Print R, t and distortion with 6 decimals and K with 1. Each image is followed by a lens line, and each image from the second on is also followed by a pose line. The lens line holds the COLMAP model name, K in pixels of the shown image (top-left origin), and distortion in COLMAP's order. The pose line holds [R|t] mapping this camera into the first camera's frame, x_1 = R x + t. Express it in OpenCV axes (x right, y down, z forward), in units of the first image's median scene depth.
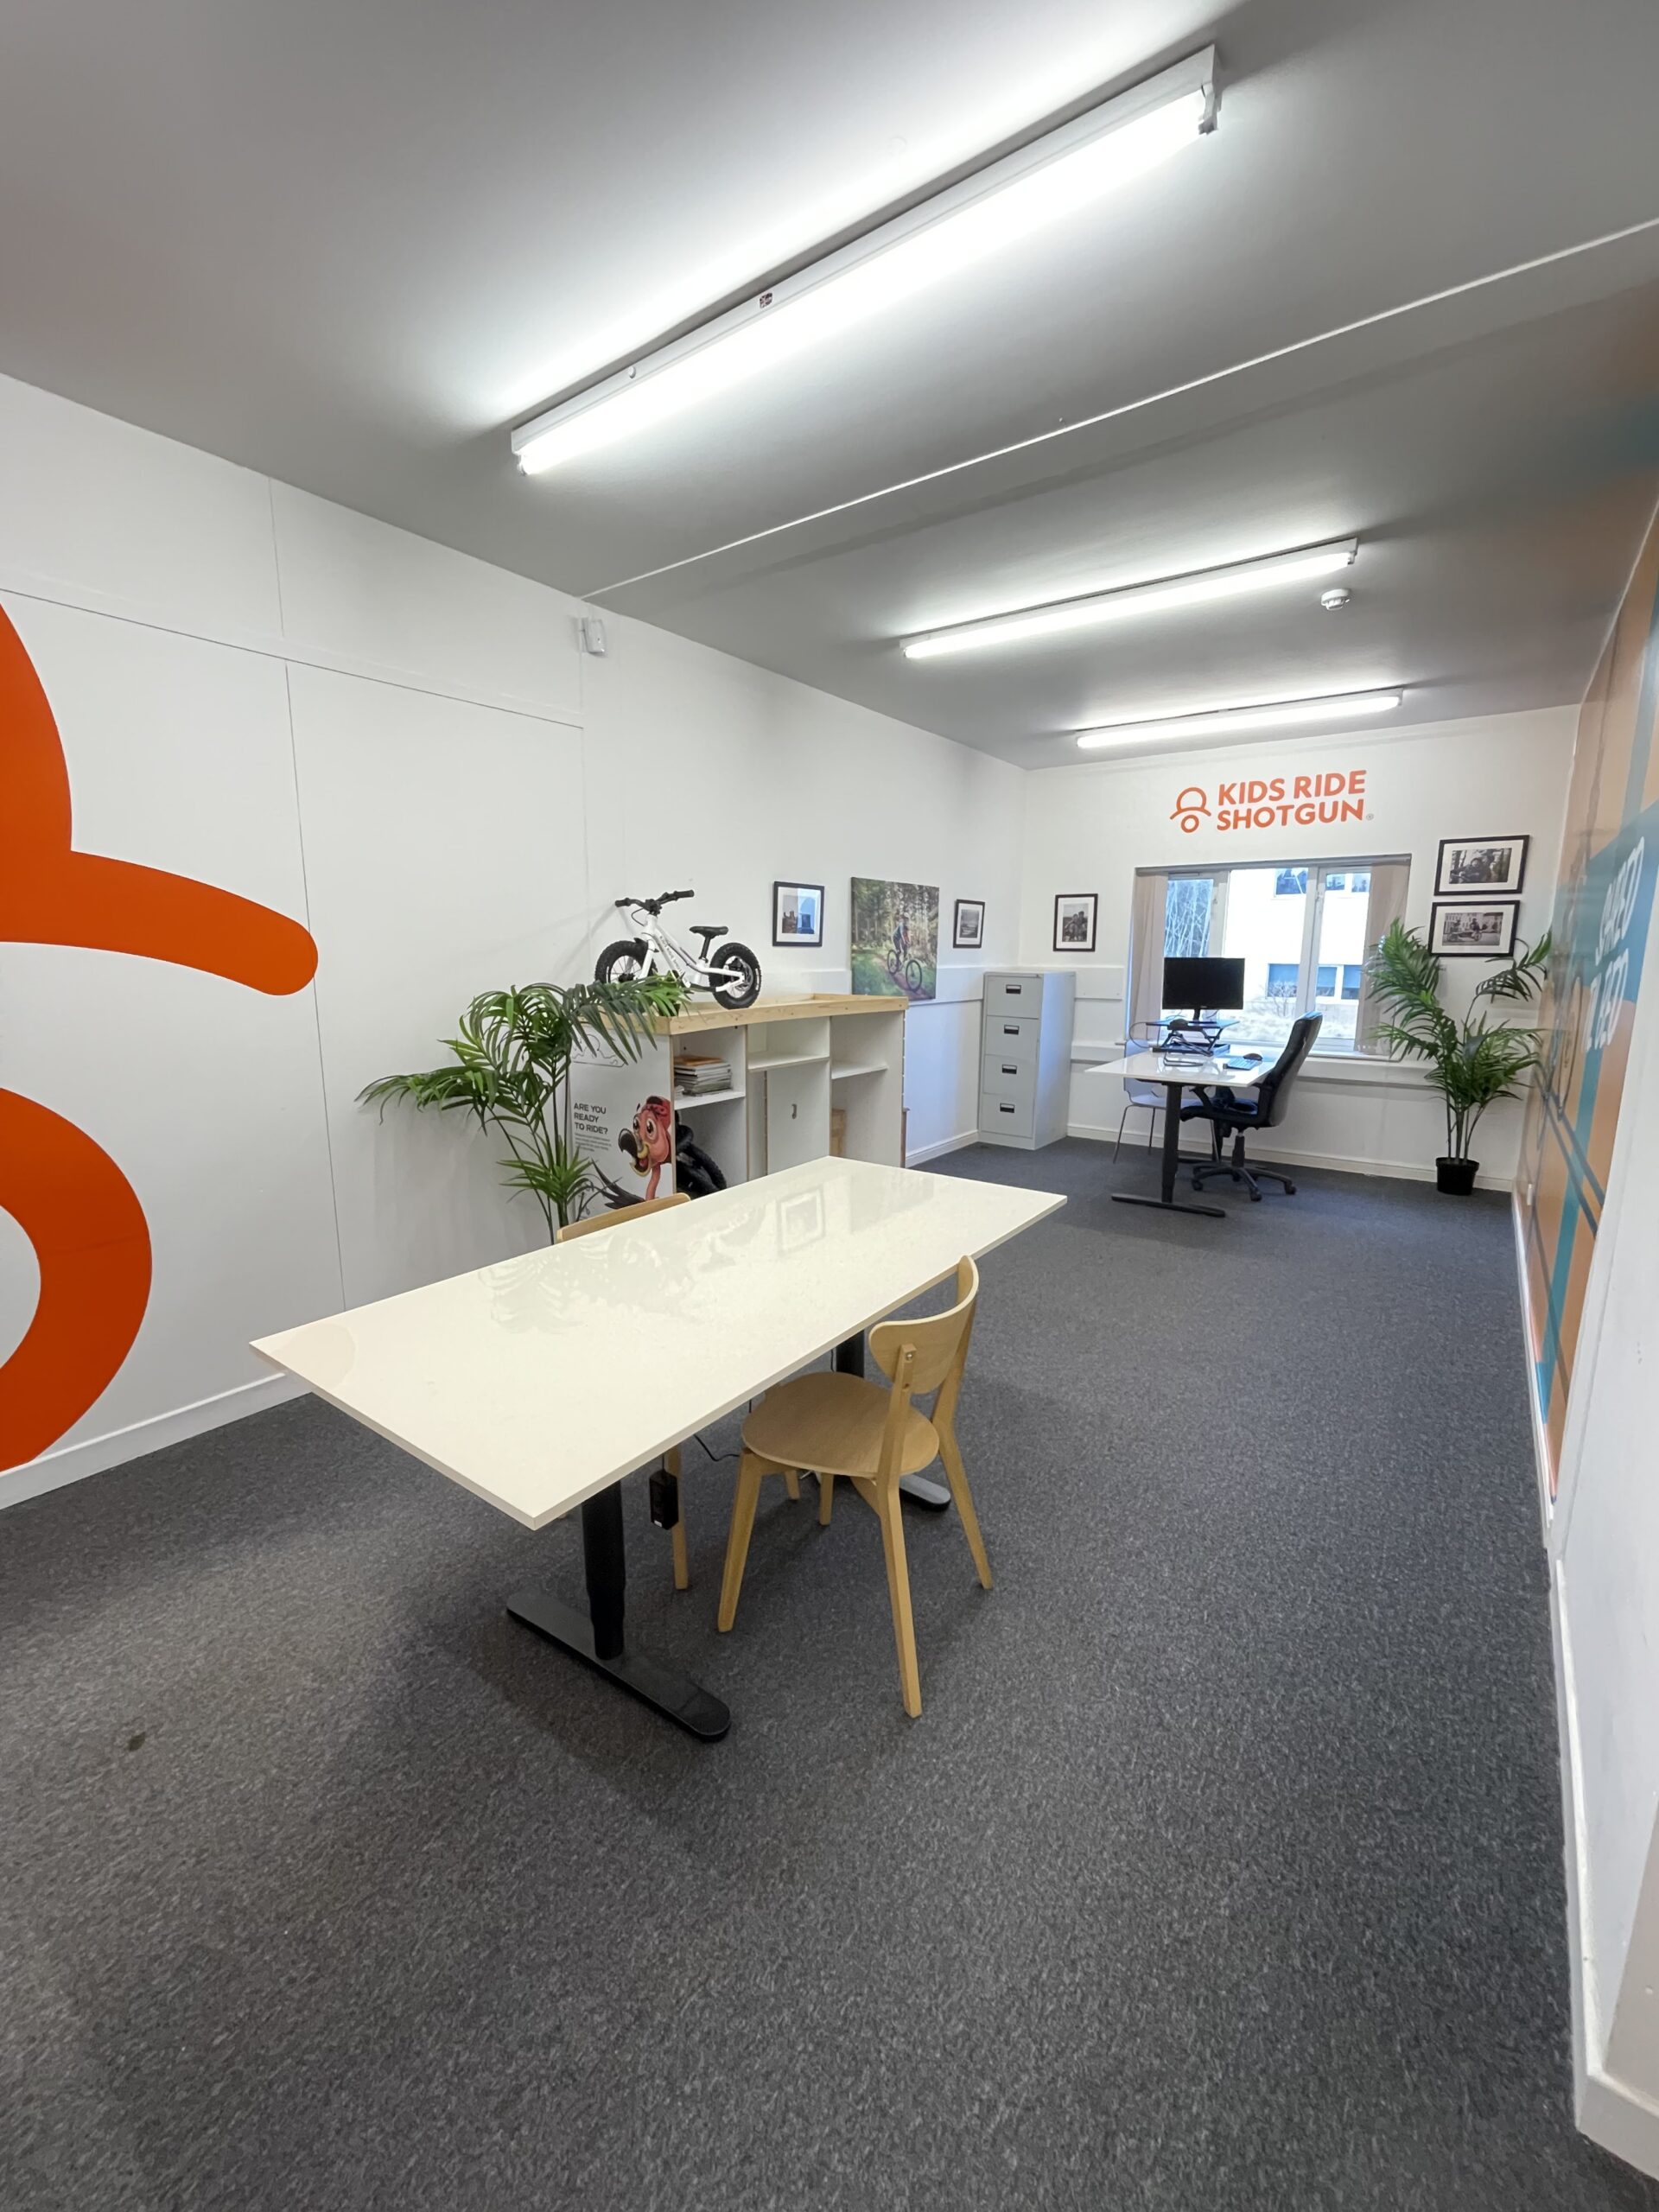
lens RADIAL K [[884.8, 0, 834.2], [0, 884.8, 1100.2], [0, 0, 1]] dist [0.003737, -0.001439]
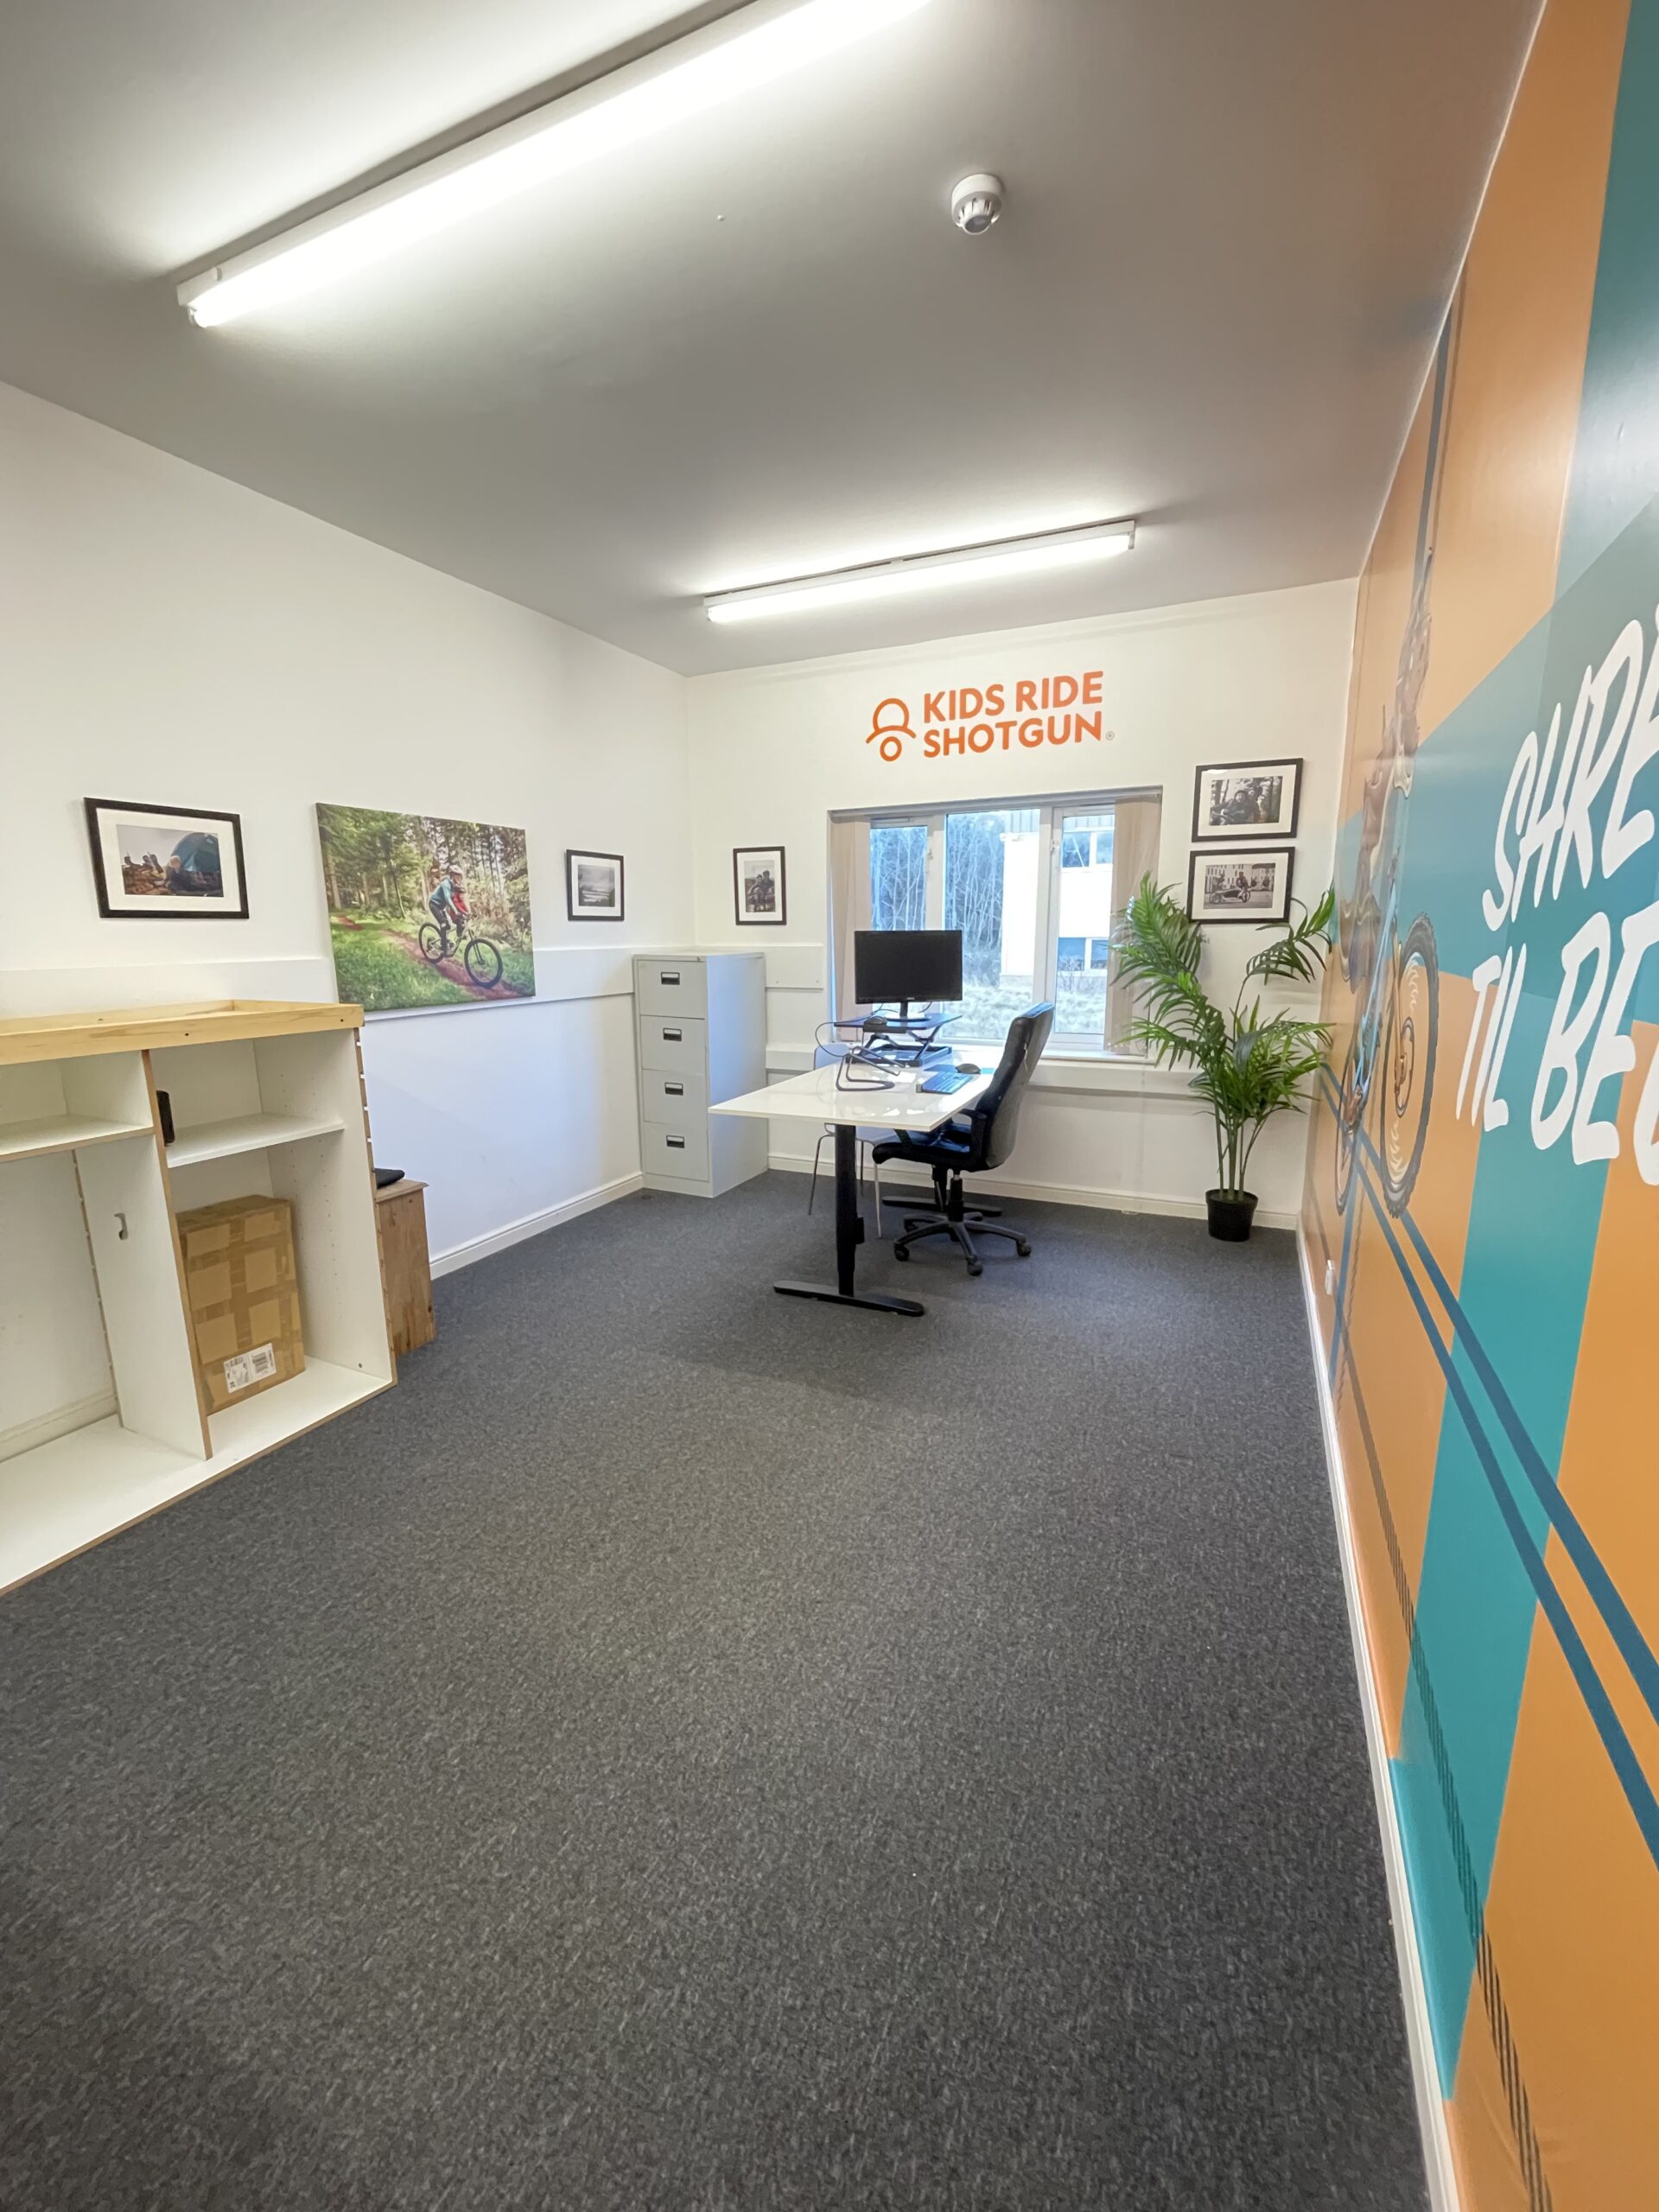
lens RADIAL K [[884.8, 0, 827.2], [0, 884.8, 1099.4], [0, 0, 1]] dist [0.003737, -0.001439]
pose [[0.982080, -0.048722, 0.182058, 0.229383], [0.044916, 0.998679, 0.024973, -0.046842], [-0.183035, -0.016348, 0.982971, 0.319587]]
